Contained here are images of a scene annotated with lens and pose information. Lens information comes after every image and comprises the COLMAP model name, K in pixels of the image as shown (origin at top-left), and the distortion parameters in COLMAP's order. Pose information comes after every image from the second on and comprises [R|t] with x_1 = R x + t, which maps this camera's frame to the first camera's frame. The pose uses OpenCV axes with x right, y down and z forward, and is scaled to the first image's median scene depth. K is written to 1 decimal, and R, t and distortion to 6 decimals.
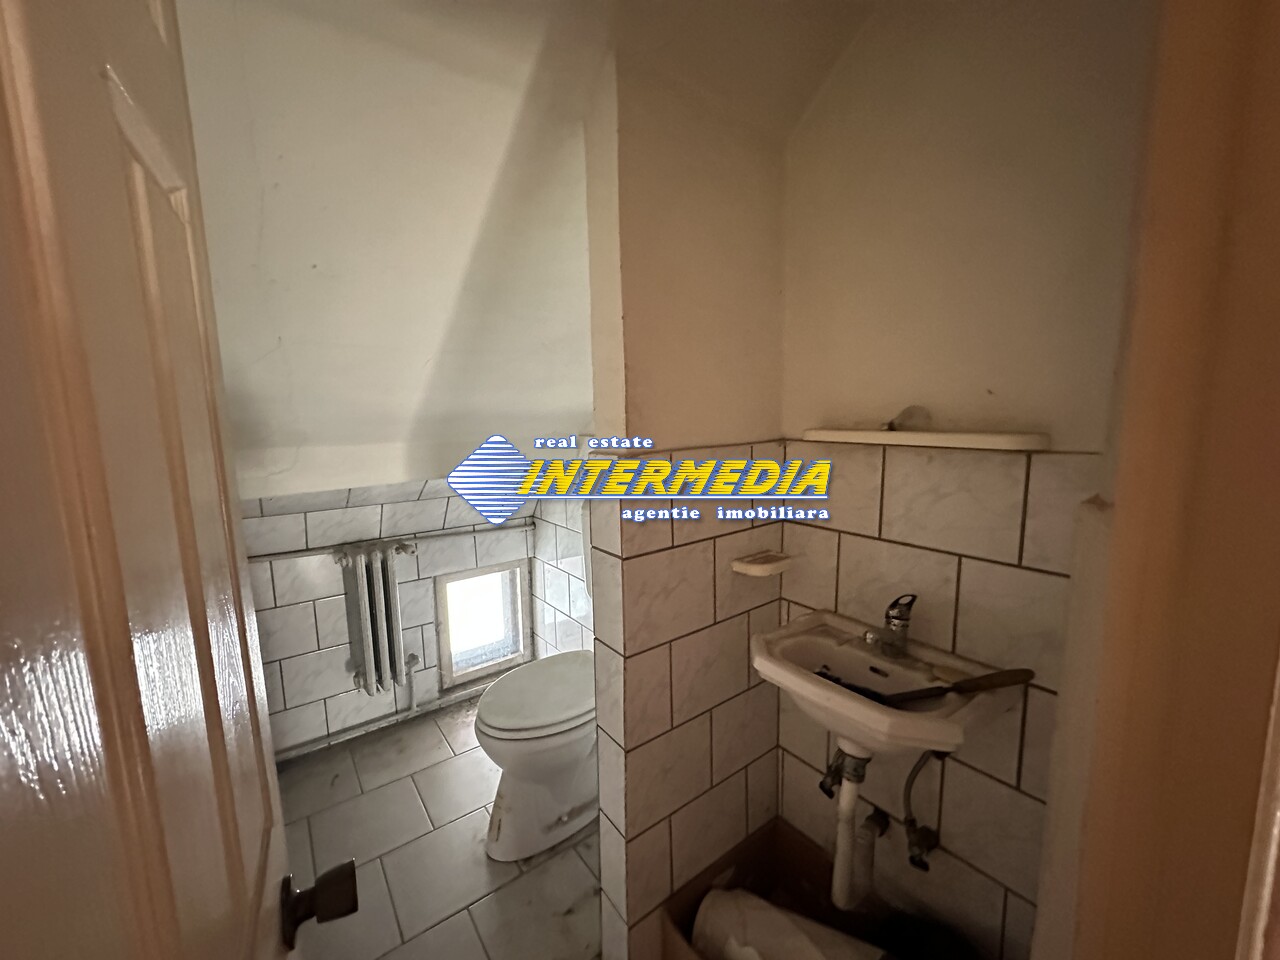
lens RADIAL K [[510.8, 0, 640.0], [0, 510.8, 480.0], [0, 0, 1]] dist [-0.000563, 0.000025]
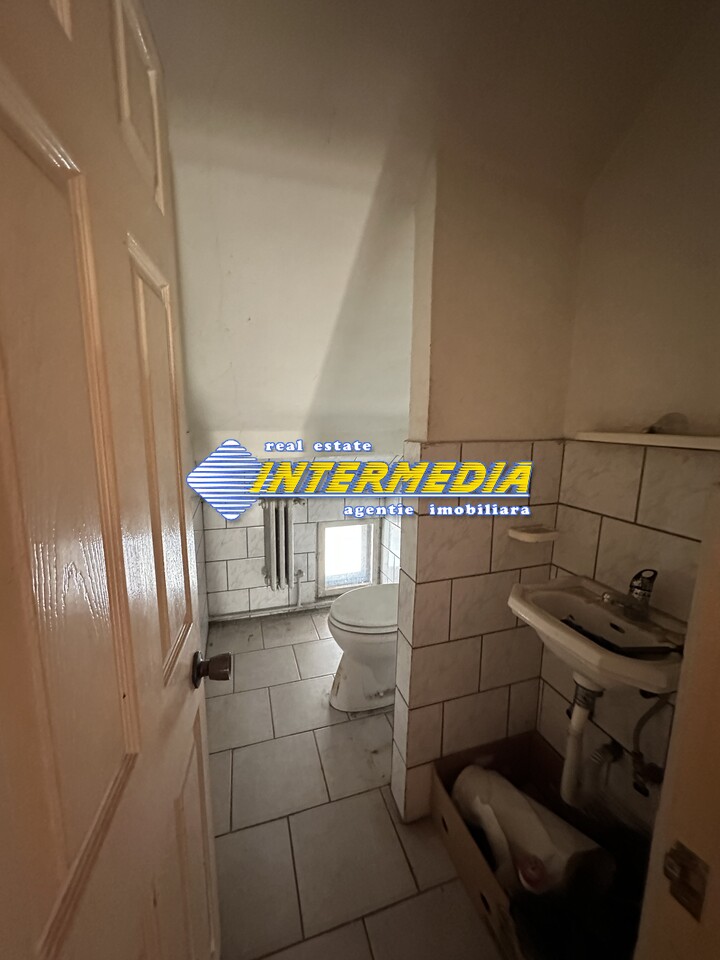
lens RADIAL K [[383.1, 0, 360.0], [0, 383.1, 480.0], [0, 0, 1]] dist [-0.000563, 0.000025]
pose [[0.946093, 0.080851, -0.313641, 0.094838], [-0.072181, 0.996622, 0.039178, 0.017759], [0.315749, -0.014427, 0.948733, -0.049728]]
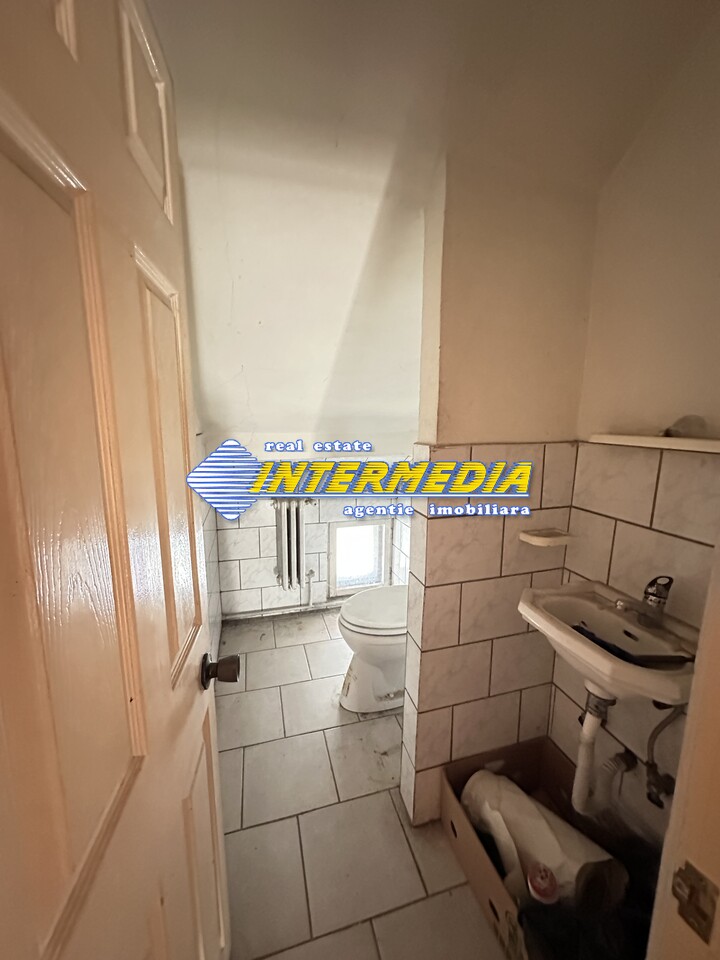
lens RADIAL K [[383.1, 0, 360.0], [0, 383.1, 480.0], [0, 0, 1]] dist [-0.000563, 0.000025]
pose [[0.934496, 0.083361, -0.346074, 0.102306], [-0.072196, 0.996372, 0.045053, 0.009092], [0.348574, -0.017117, 0.937125, -0.046780]]
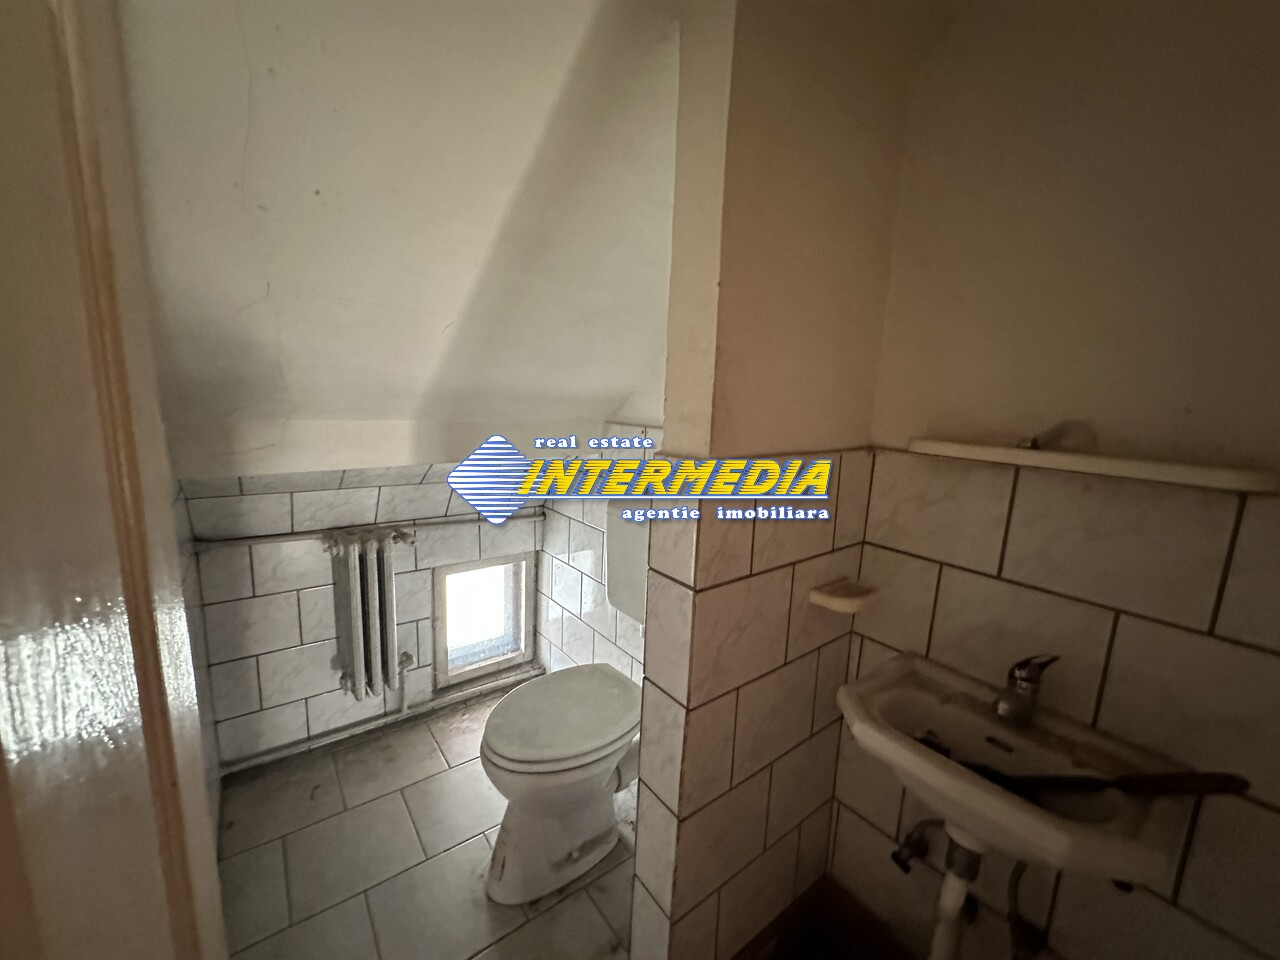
lens RADIAL K [[510.8, 0, 640.0], [0, 510.8, 480.0], [0, 0, 1]] dist [-0.000563, 0.000025]
pose [[0.998120, 0.057517, 0.021177, -0.099548], [-0.058190, 0.997772, 0.032633, -0.026214], [-0.019252, -0.033804, 0.999243, 0.142532]]
